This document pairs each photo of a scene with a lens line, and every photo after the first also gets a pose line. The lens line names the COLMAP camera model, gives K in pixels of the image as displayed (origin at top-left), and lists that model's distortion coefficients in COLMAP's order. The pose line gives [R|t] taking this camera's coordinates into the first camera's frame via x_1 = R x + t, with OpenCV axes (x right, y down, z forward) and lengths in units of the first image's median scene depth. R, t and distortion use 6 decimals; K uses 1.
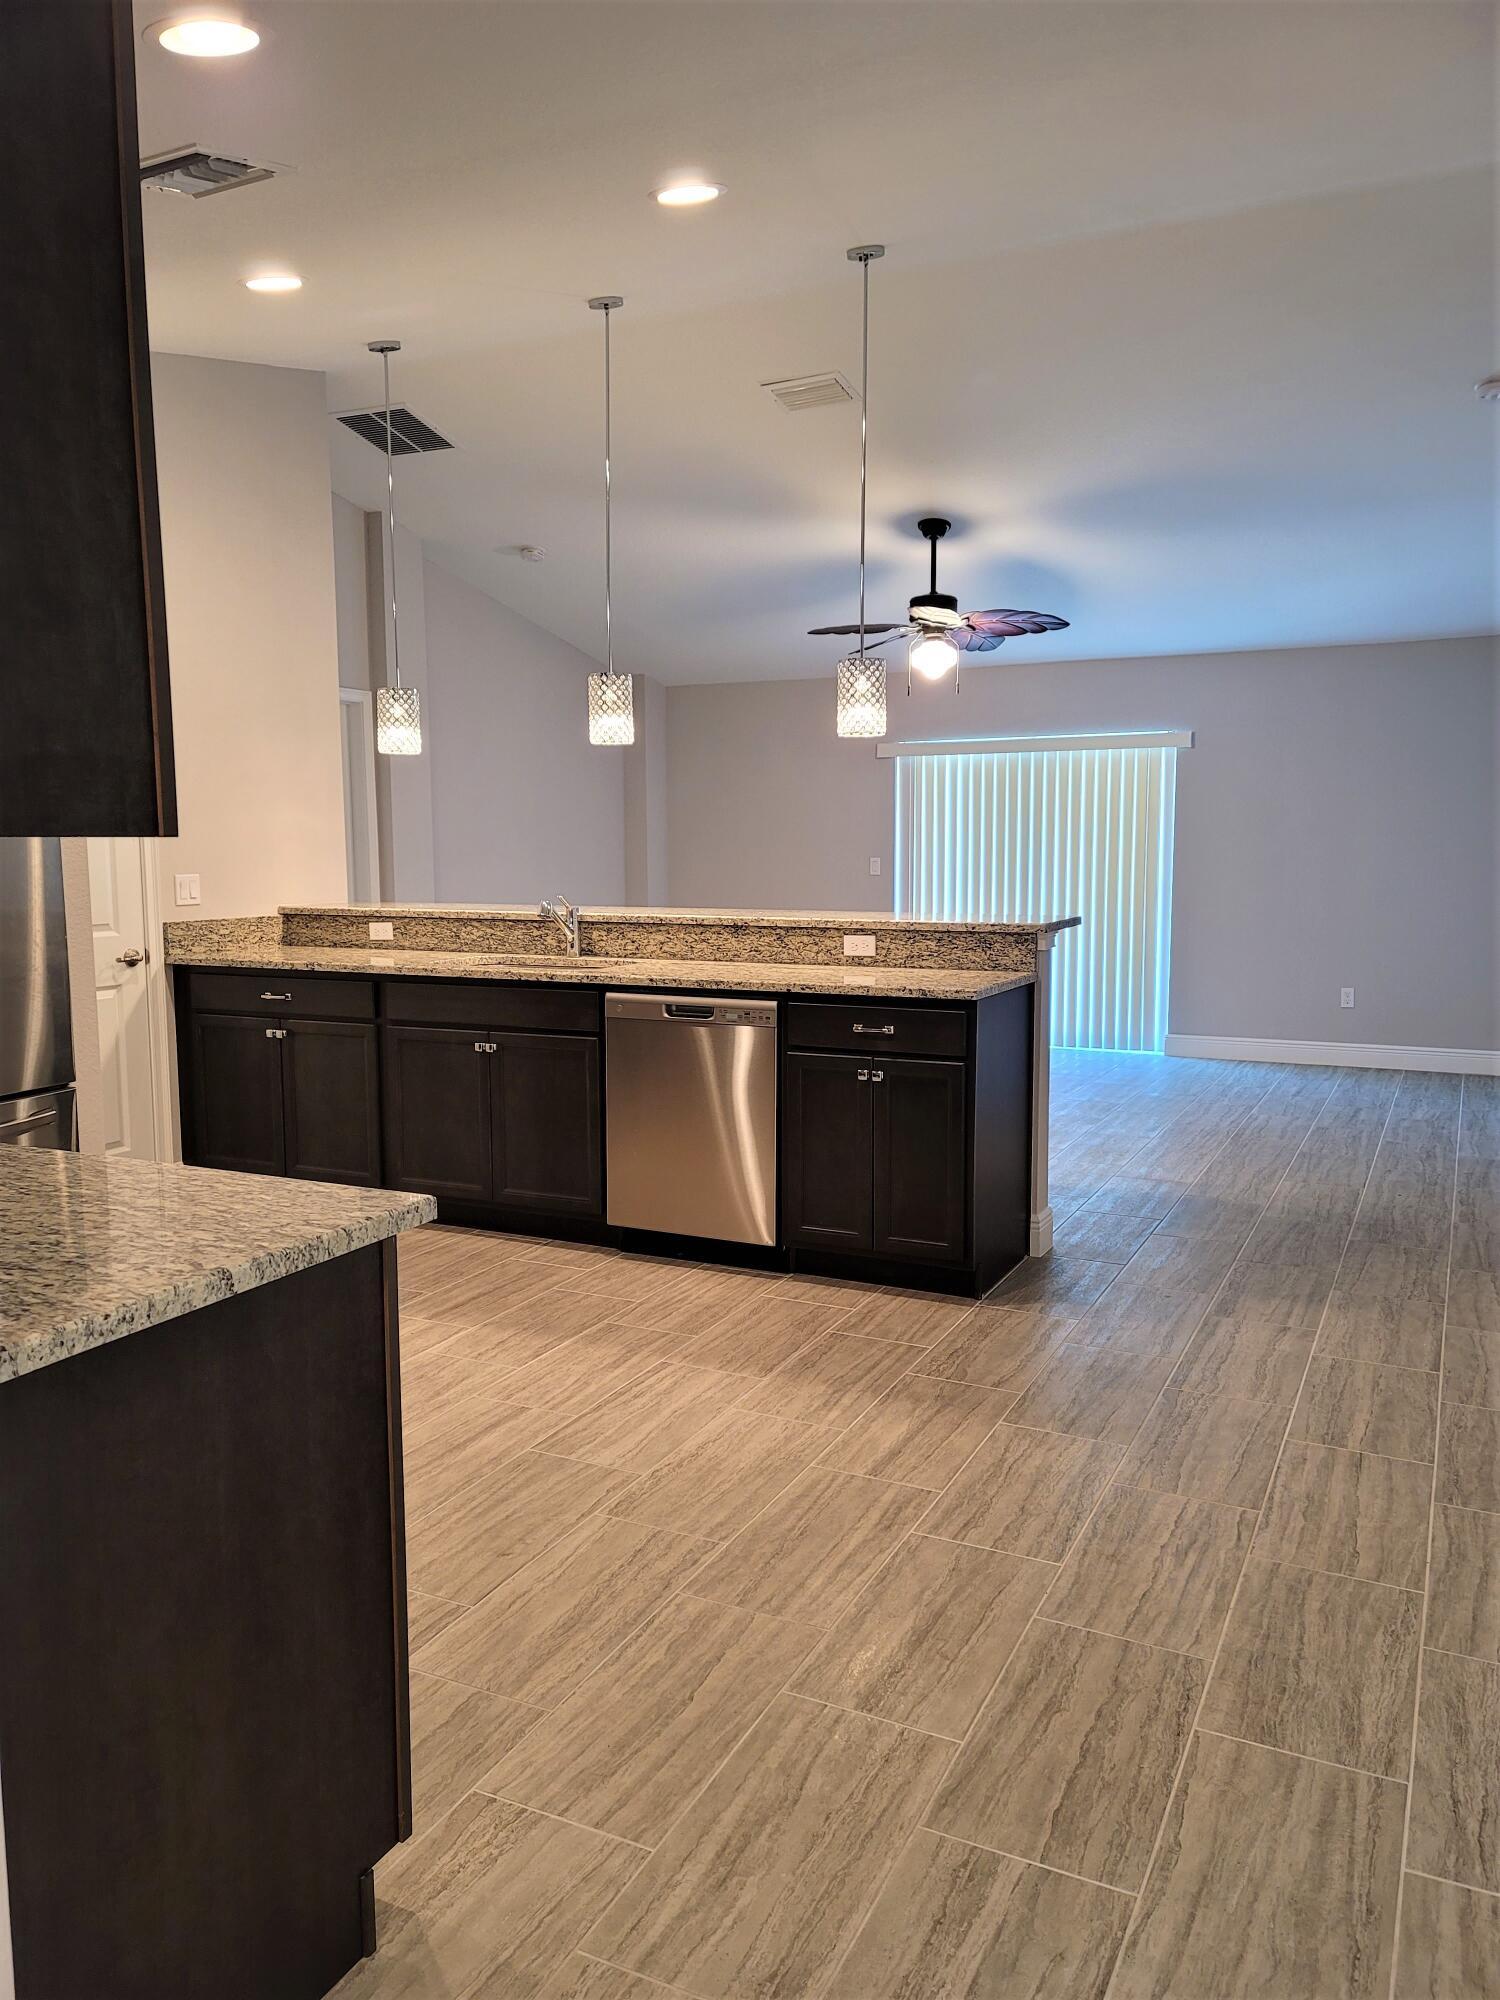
lens RADIAL K [[1478.8, 0, 743.3], [0, 1478.8, 1011.7], [0, 0, 1]] dist [0.018848, -0.004839]
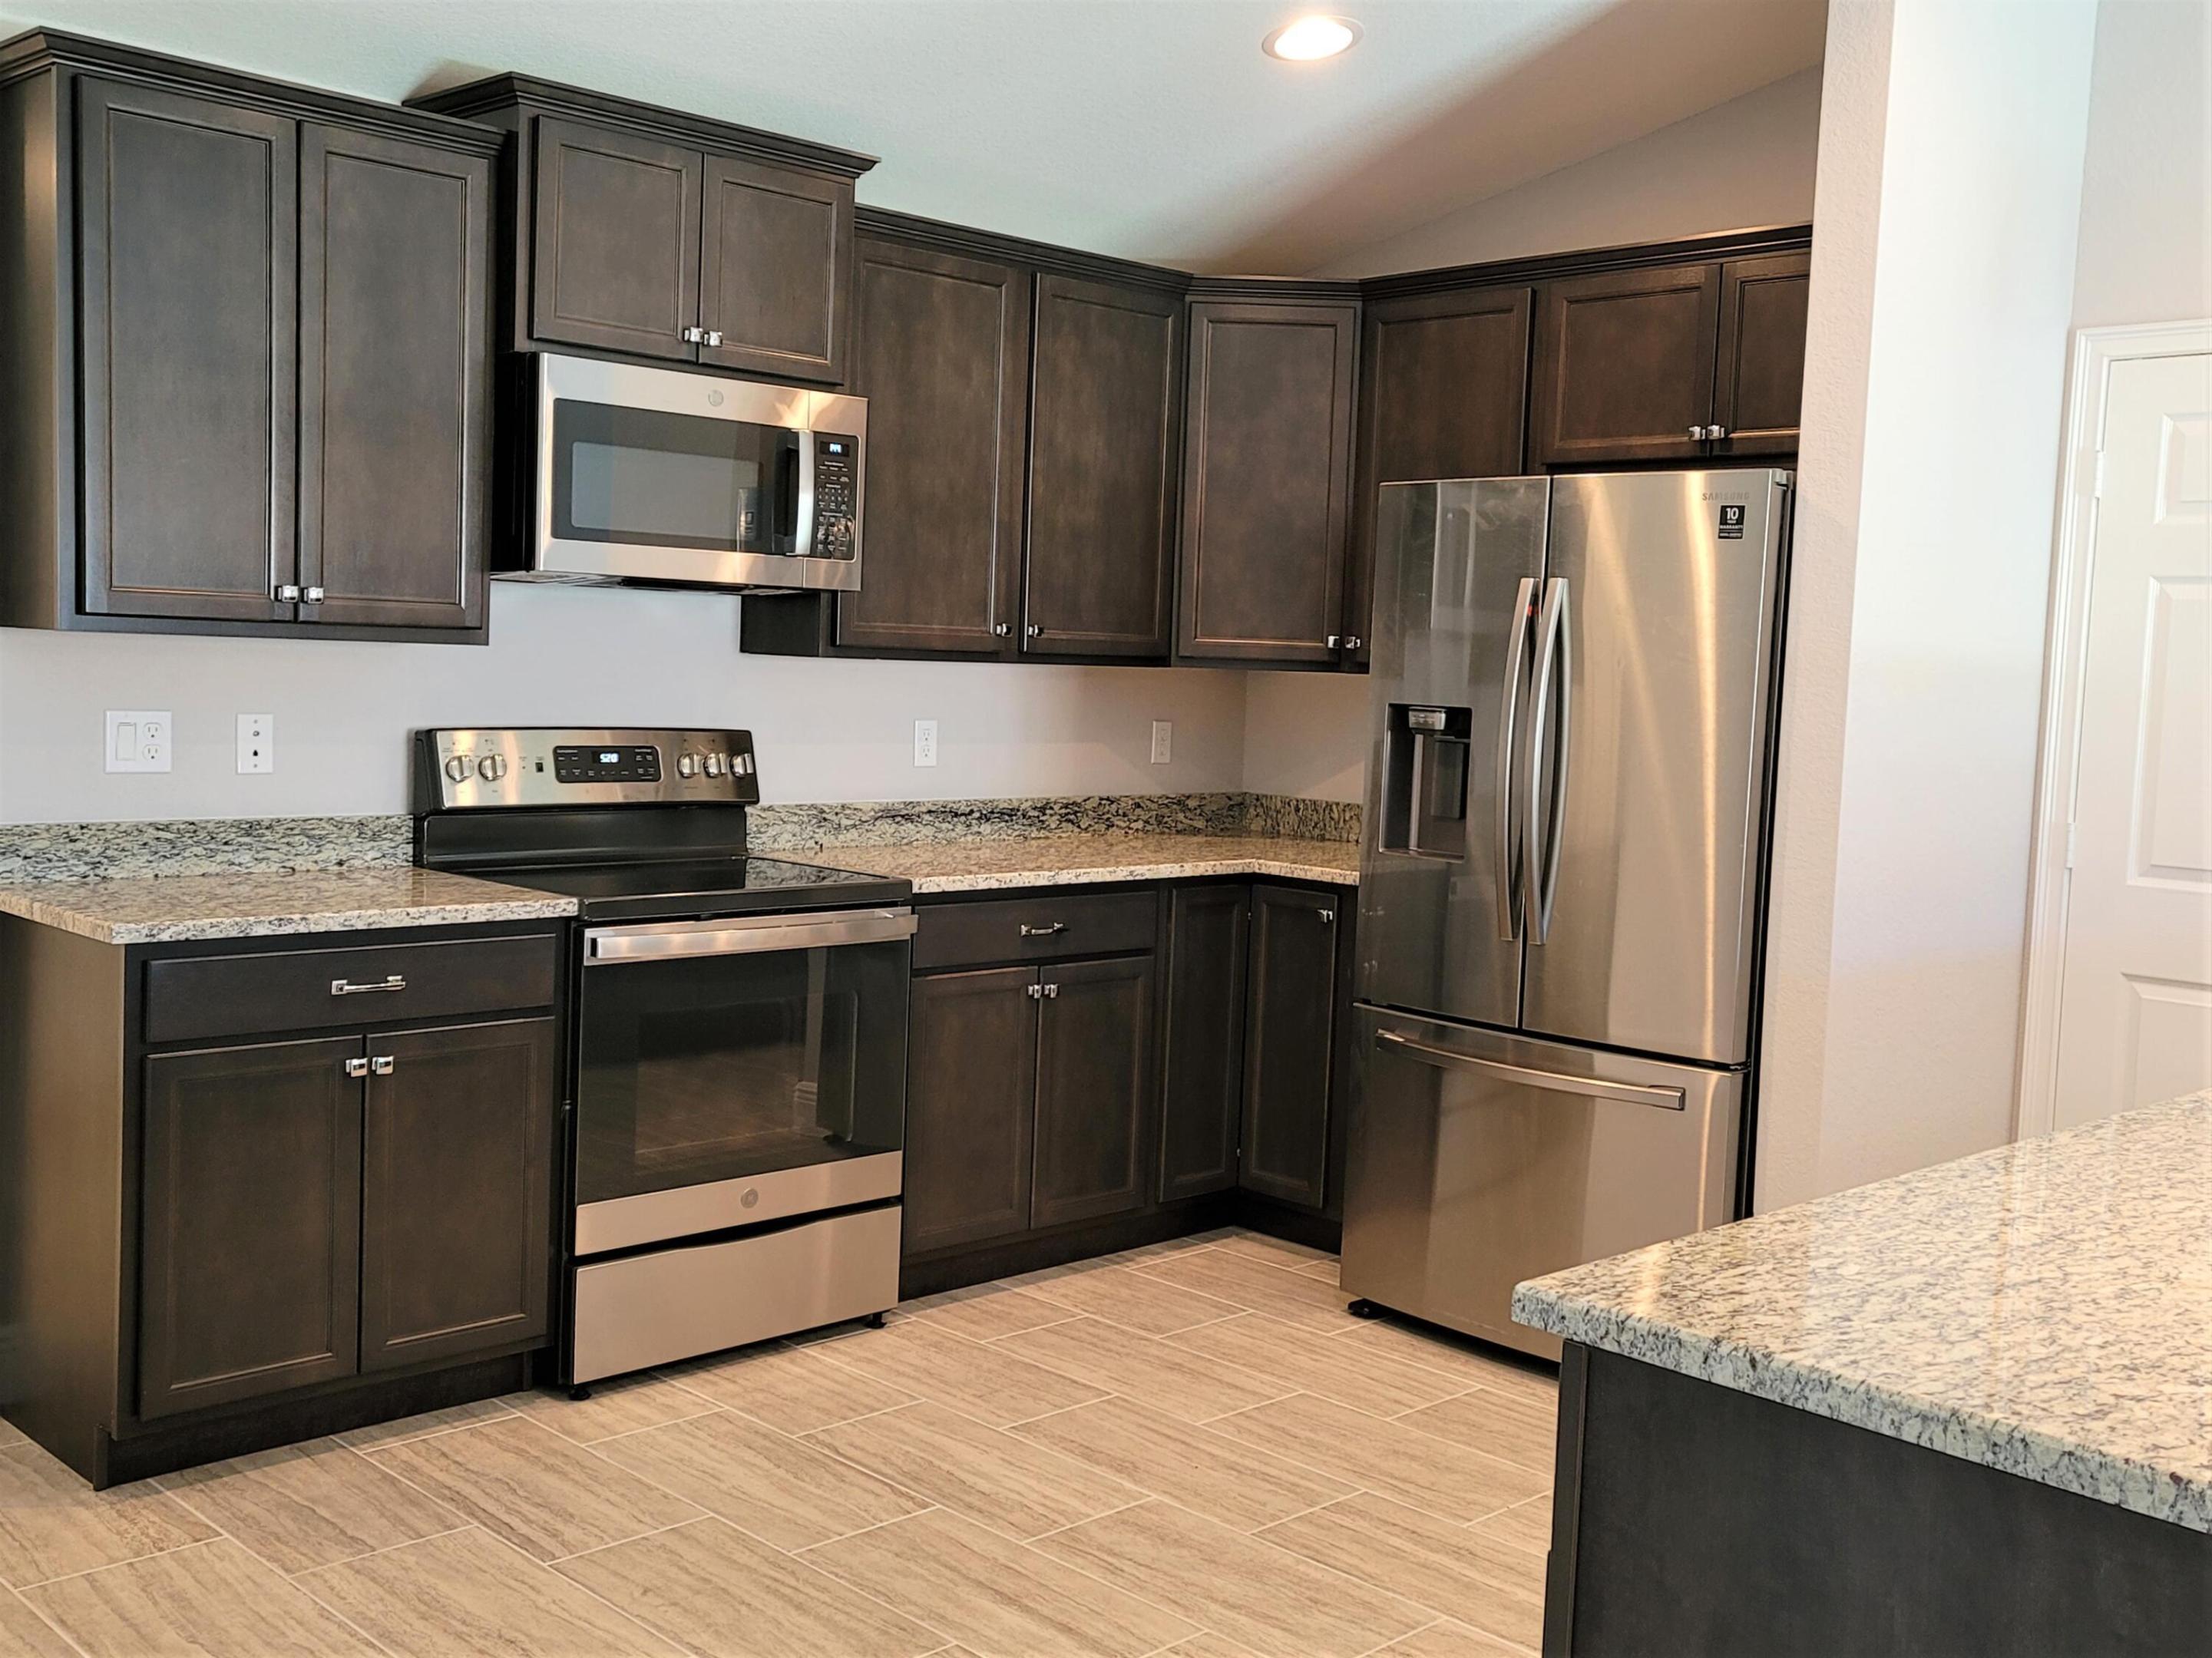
lens RADIAL K [[2205.2, 0, 1140.3], [0, 2205.2, 819.8], [0, 0, 1]] dist [0.046889, -0.036857]
pose [[-0.319490, 0.060969, -0.945626, 0.516463], [-0.156826, 0.980764, 0.116220, -0.123410], [0.934522, 0.185430, -0.303783, 0.963129]]
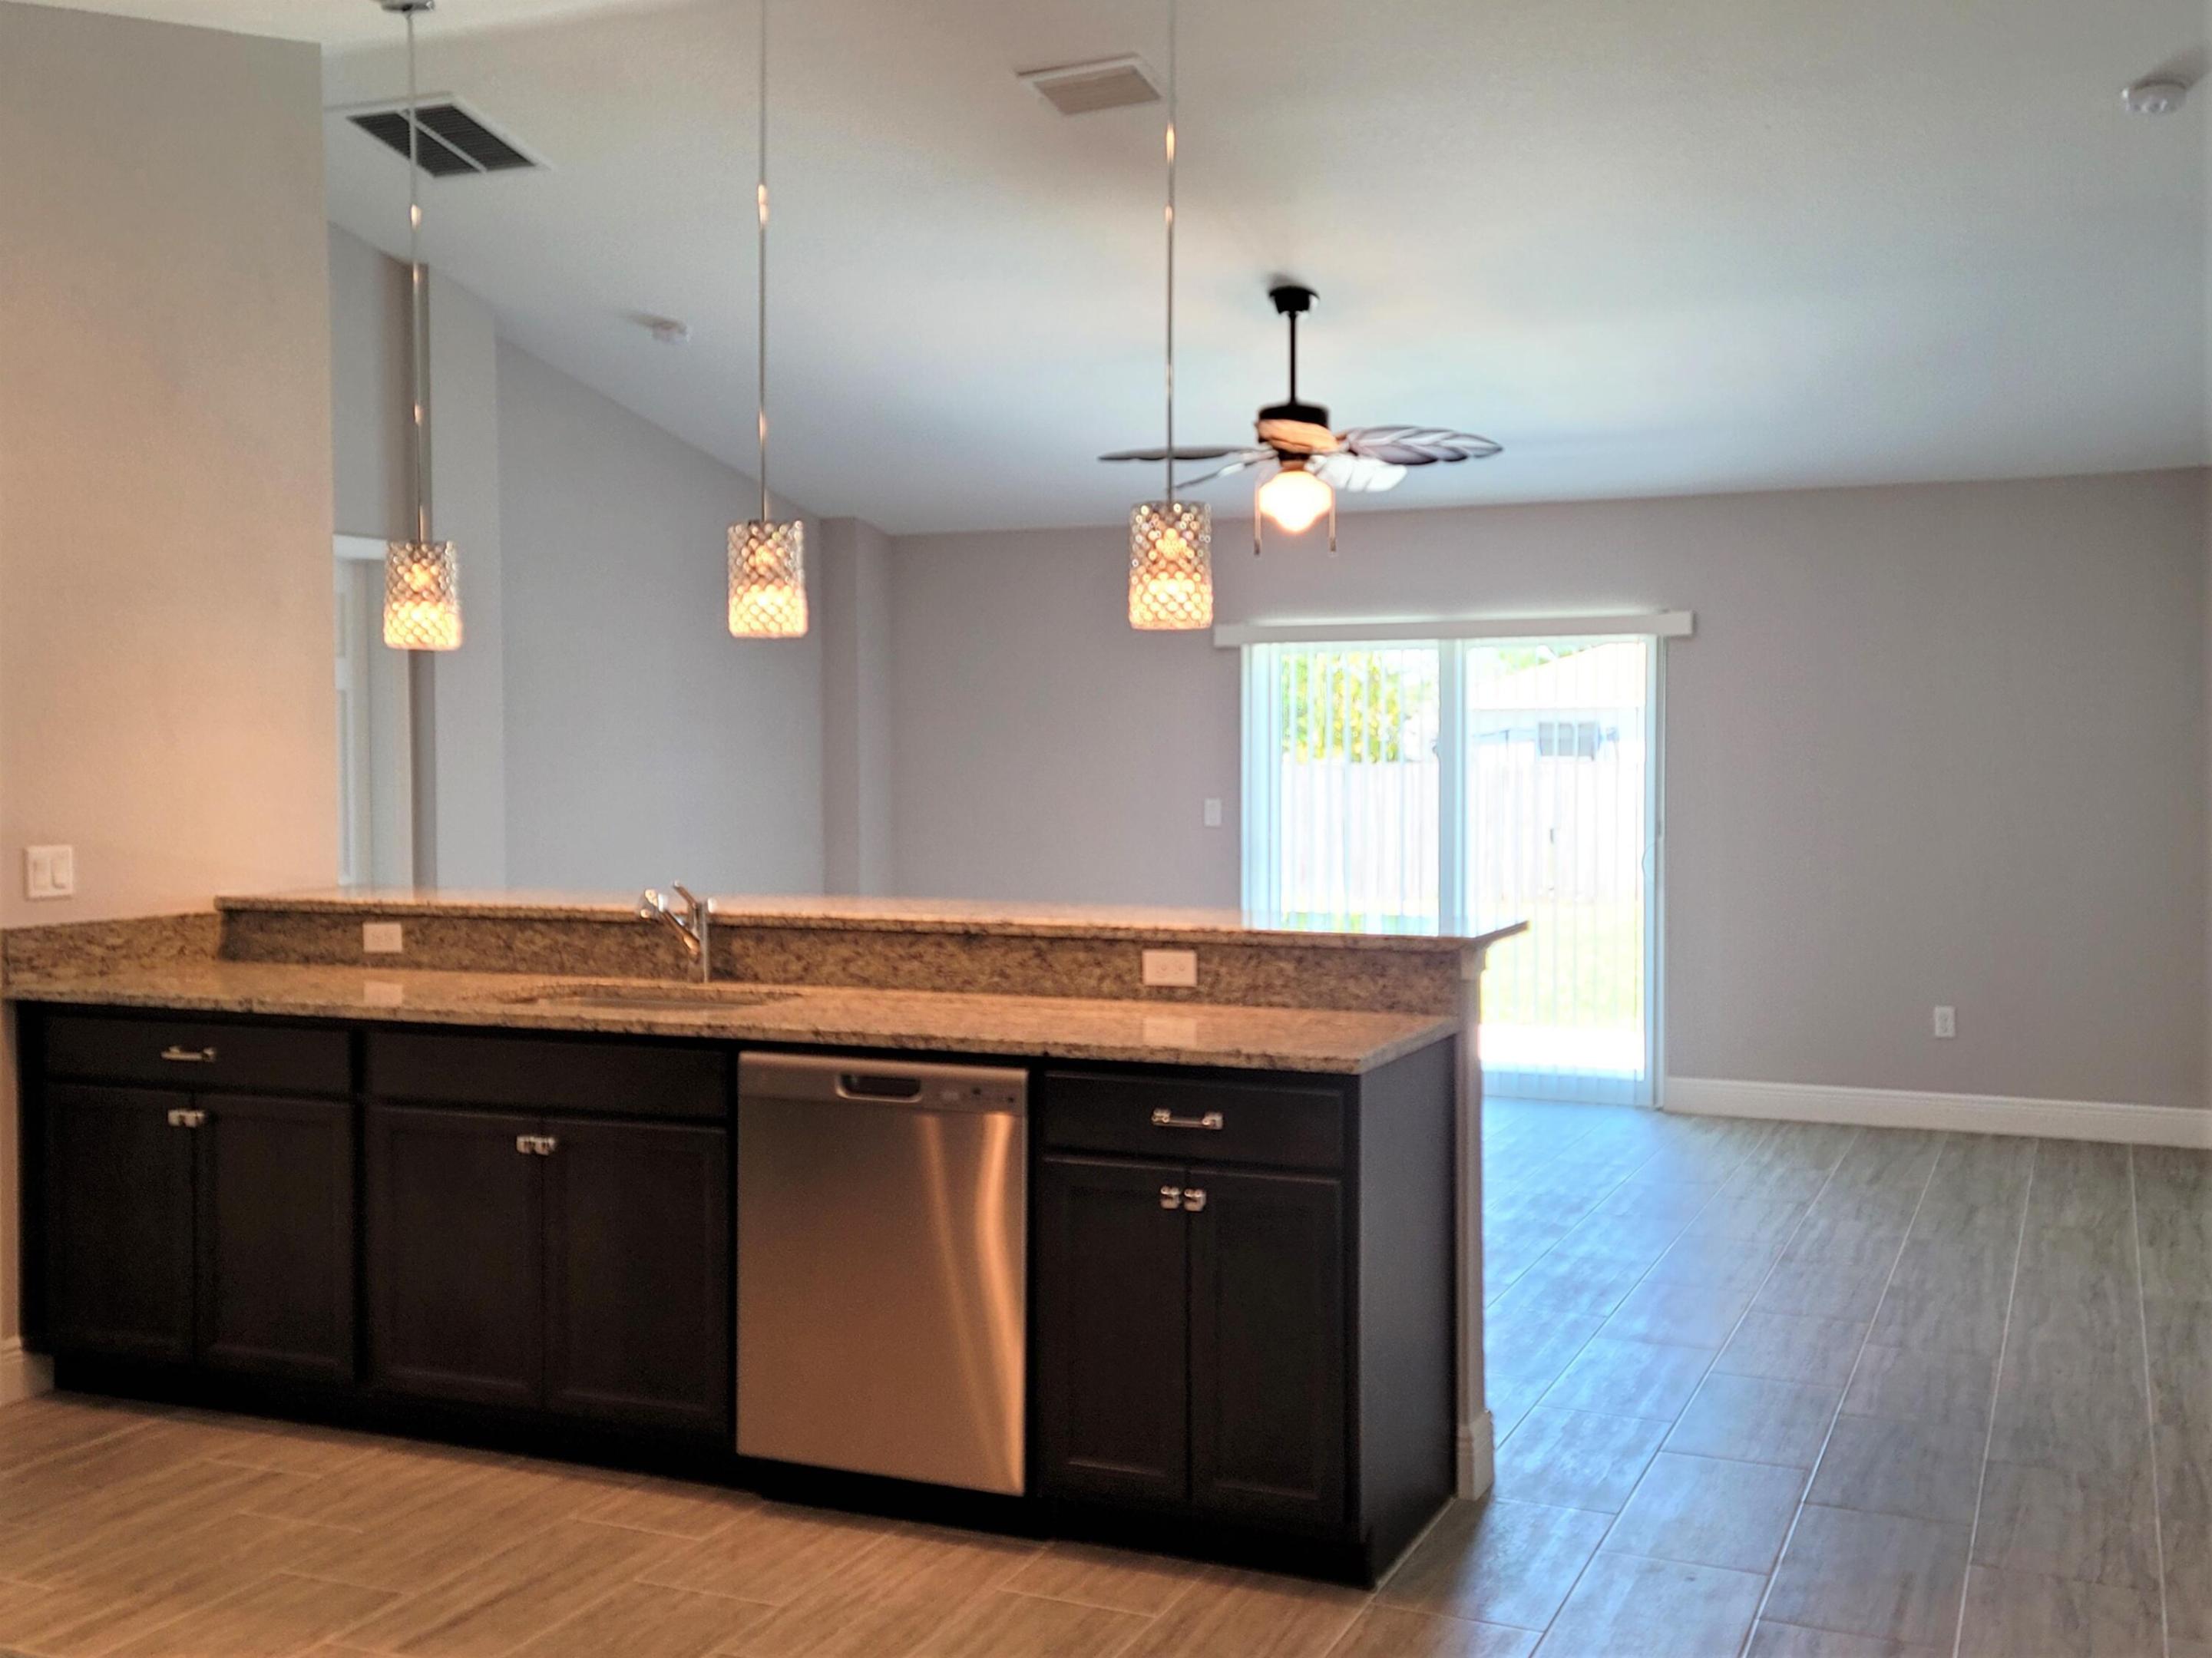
lens RADIAL K [[2205.2, 0, 1140.3], [0, 2205.2, 819.8], [0, 0, 1]] dist [0.046889, -0.036857]
pose [[0.998760, -0.000058, 0.049784, 0.021494], [0.004362, 0.996256, -0.086346, -0.026939], [-0.049593, 0.086456, 0.995021, 0.095986]]
